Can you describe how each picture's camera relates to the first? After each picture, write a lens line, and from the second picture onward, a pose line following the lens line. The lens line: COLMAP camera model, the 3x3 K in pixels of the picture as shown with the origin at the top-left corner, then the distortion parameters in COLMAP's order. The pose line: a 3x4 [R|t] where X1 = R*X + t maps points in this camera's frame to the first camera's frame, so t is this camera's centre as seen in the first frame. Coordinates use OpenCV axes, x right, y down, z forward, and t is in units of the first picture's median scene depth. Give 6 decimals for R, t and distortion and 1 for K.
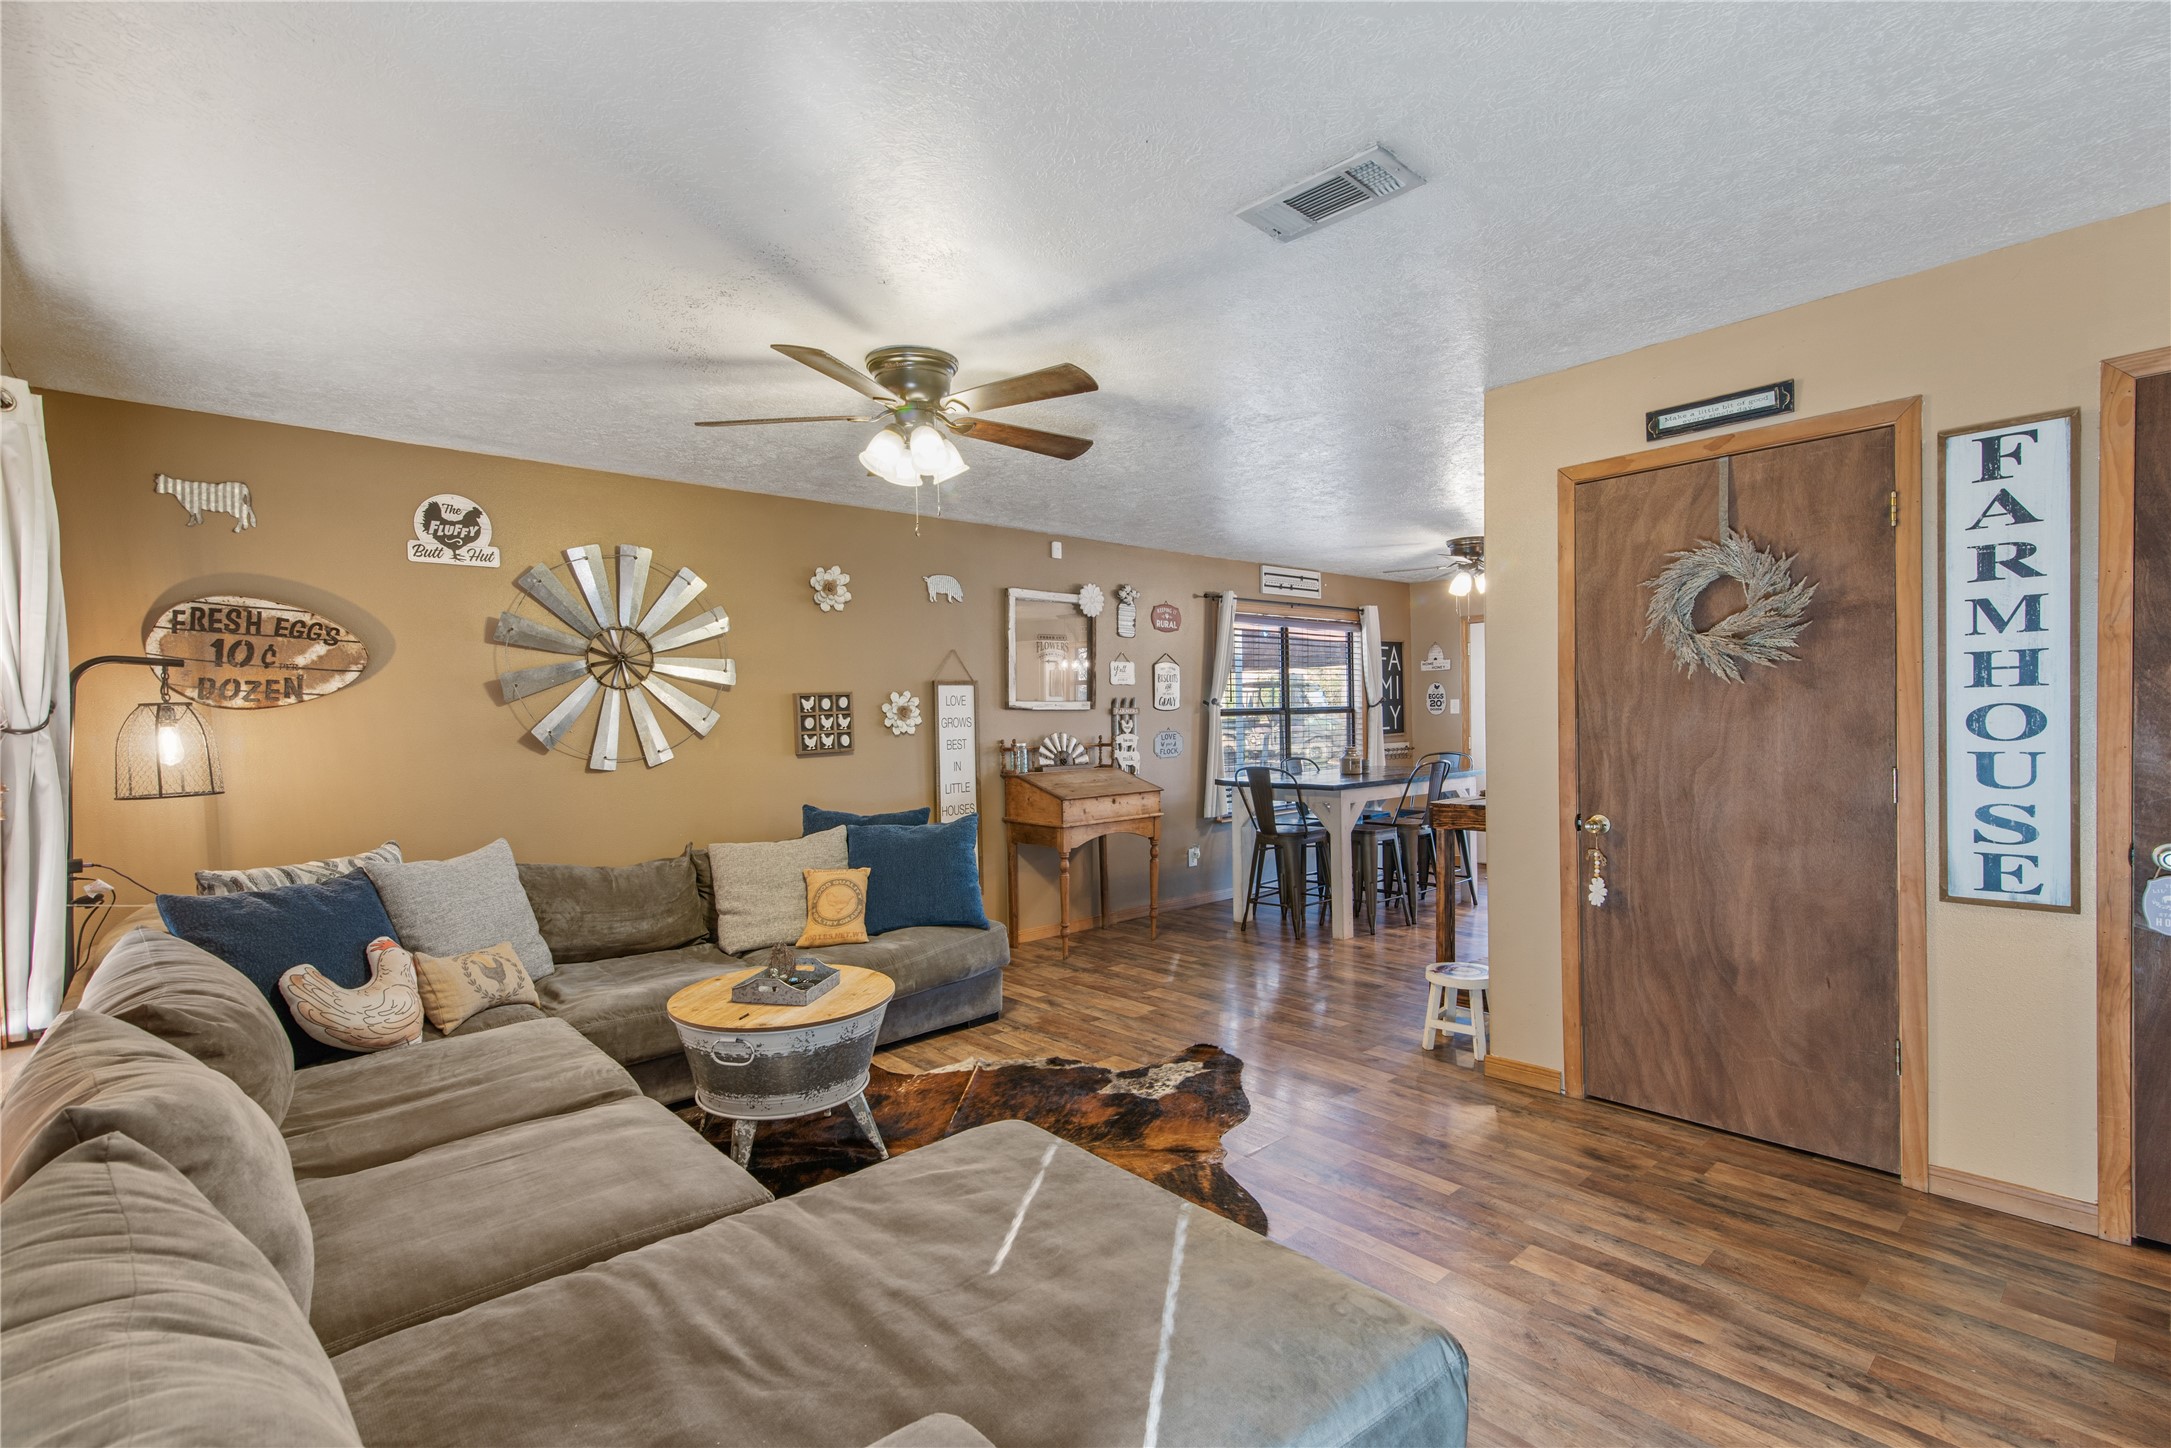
lens RADIAL K [[999.2, 0, 1090.7], [0, 999.2, 737.8], [0, 0, 1]] dist [0.019366, -0.002252]
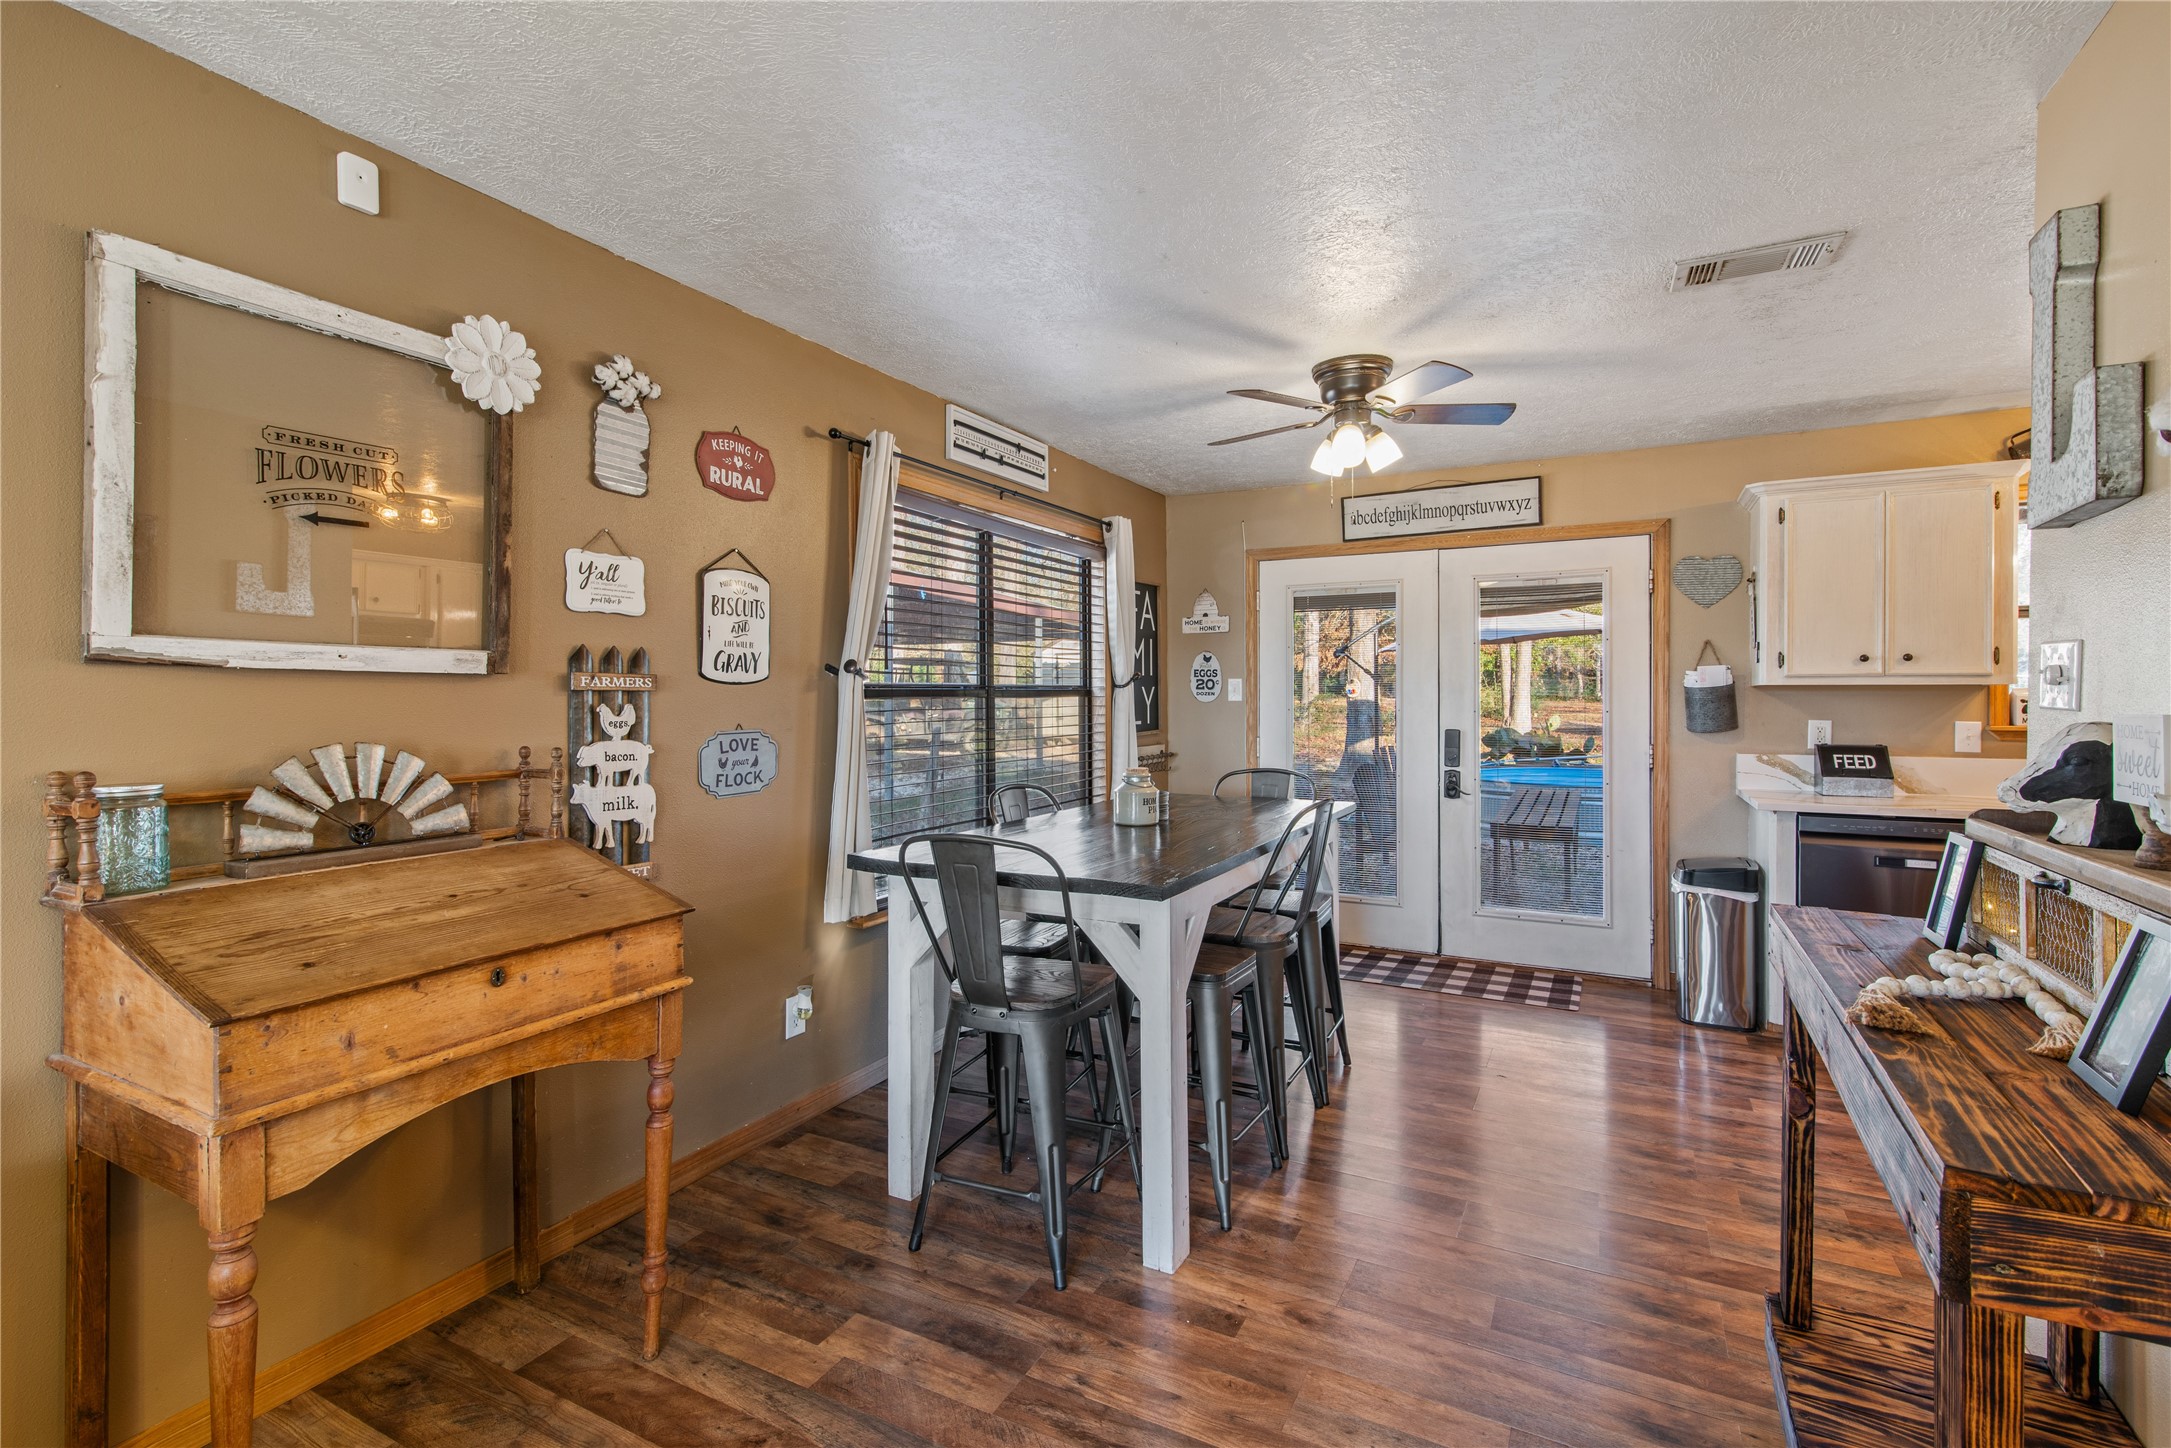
lens RADIAL K [[999.2, 0, 1081.4], [0, 999.2, 698.6], [0, 0, 1]] dist [0.019366, -0.002252]
pose [[0.941957, 0.014705, 0.335410, 0.080587], [-0.006771, 0.999669, -0.024814, -0.012764], [-0.335664, 0.021102, 0.941745, 0.613074]]
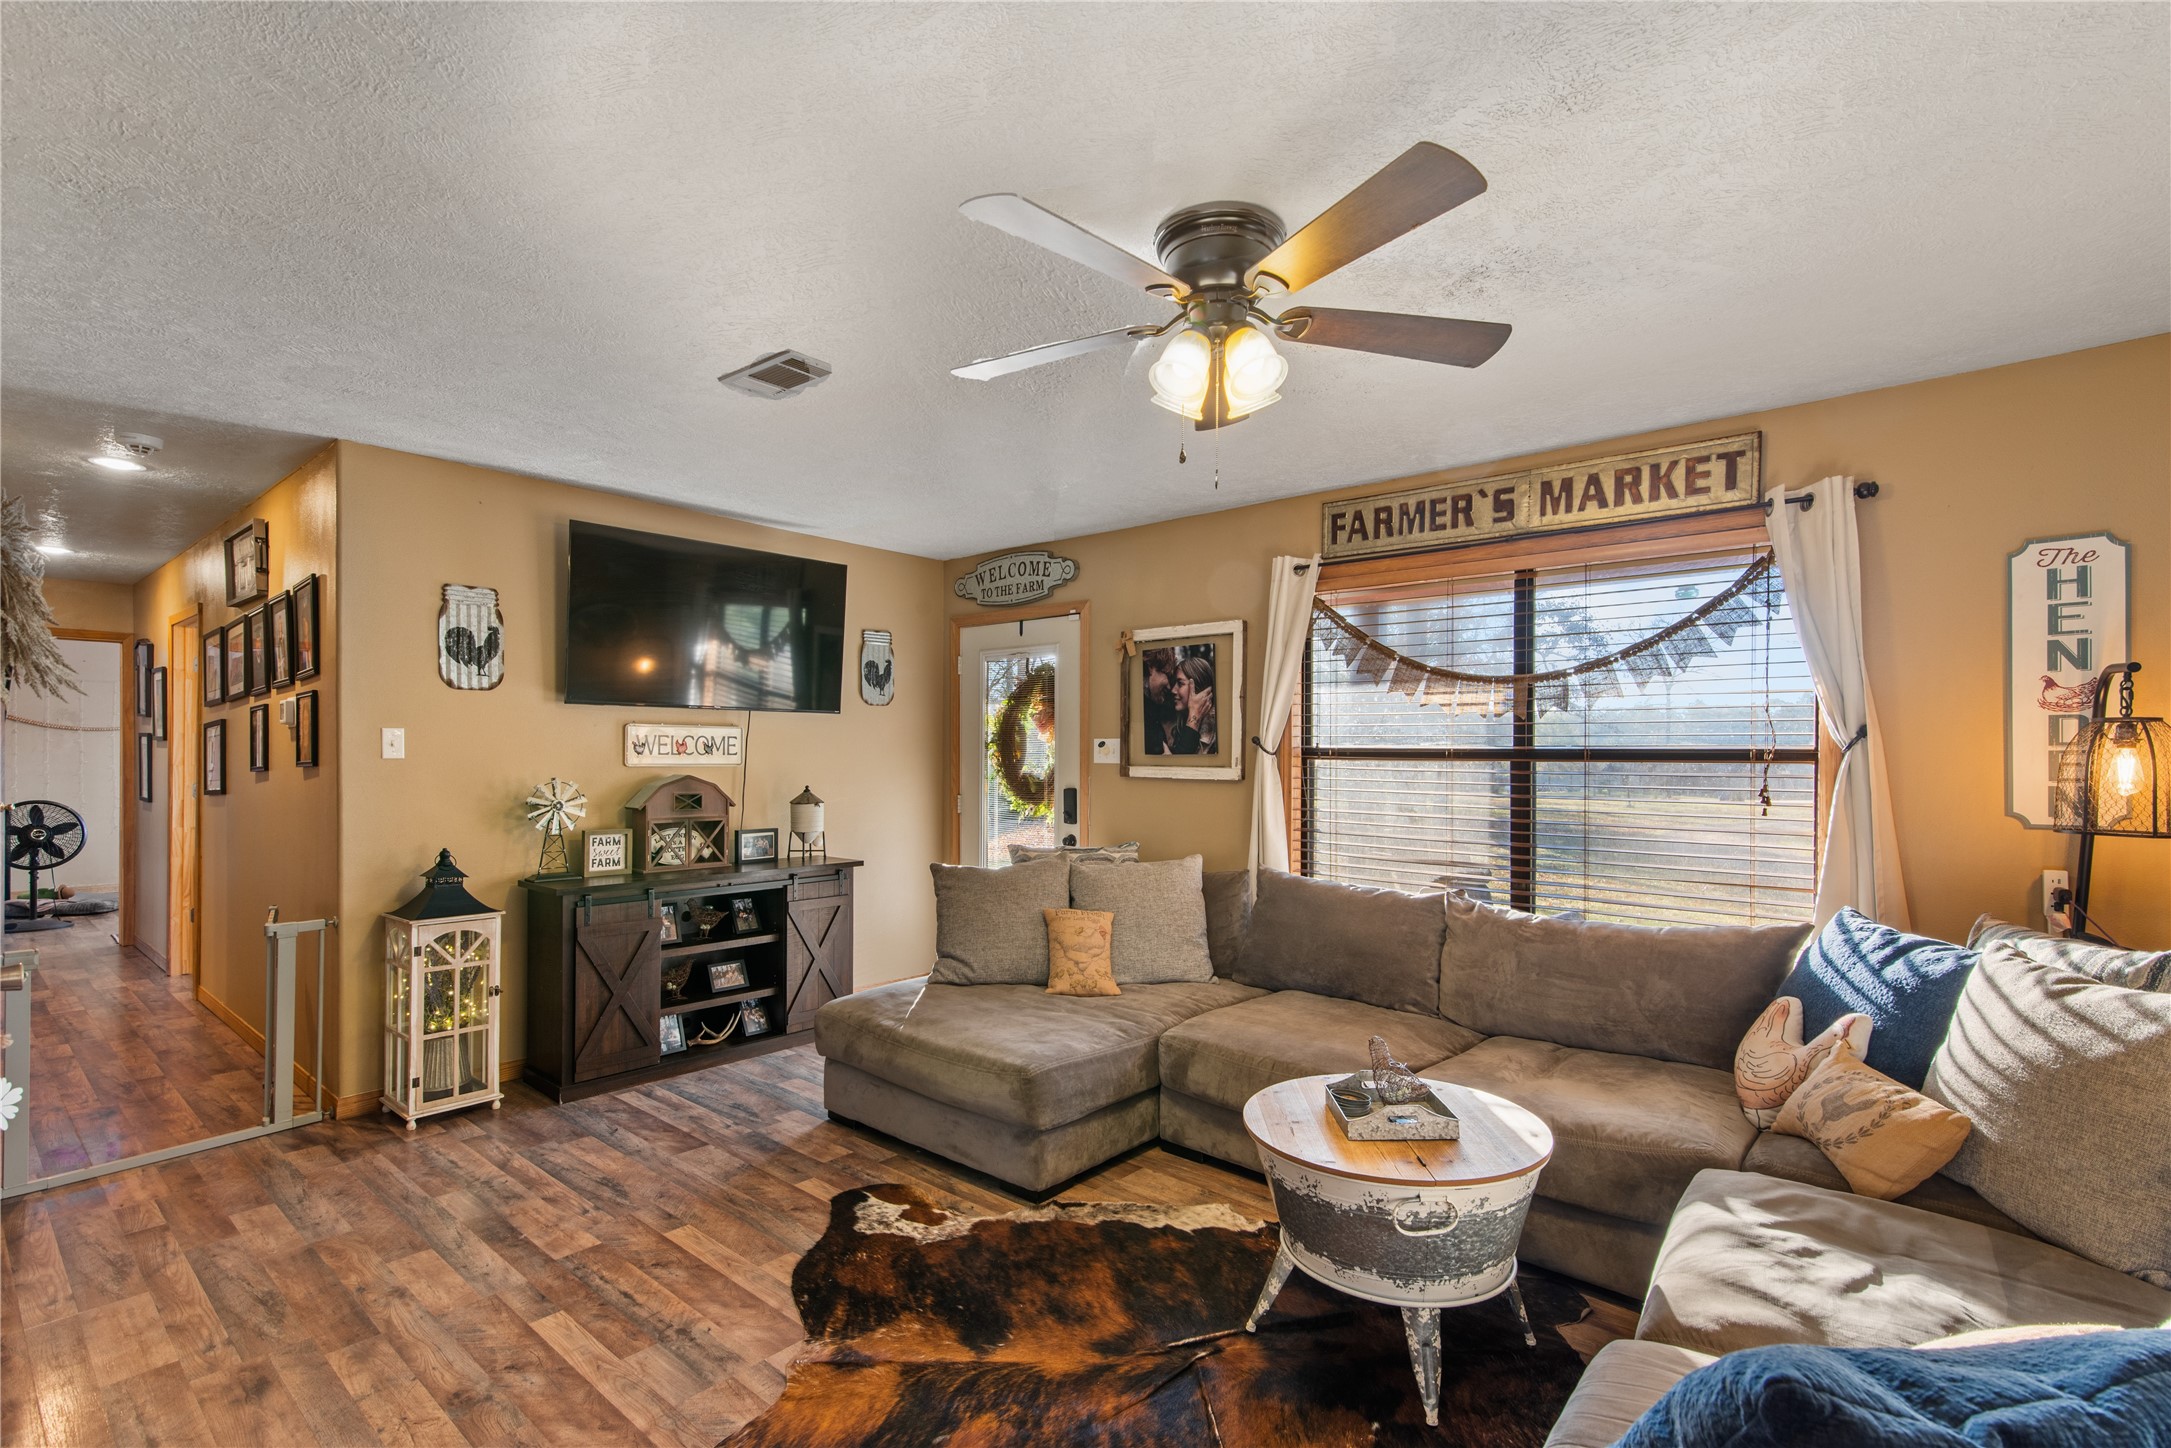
lens RADIAL K [[999.2, 0, 1071.9], [0, 999.2, 751.0], [0, 0, 1]] dist [0.019366, -0.002252]
pose [[-0.993798, 0.016415, -0.109978, 0.002380], [0.013874, 0.999620, 0.023831, -0.020313], [0.110328, 0.022158, -0.993648, 0.873966]]
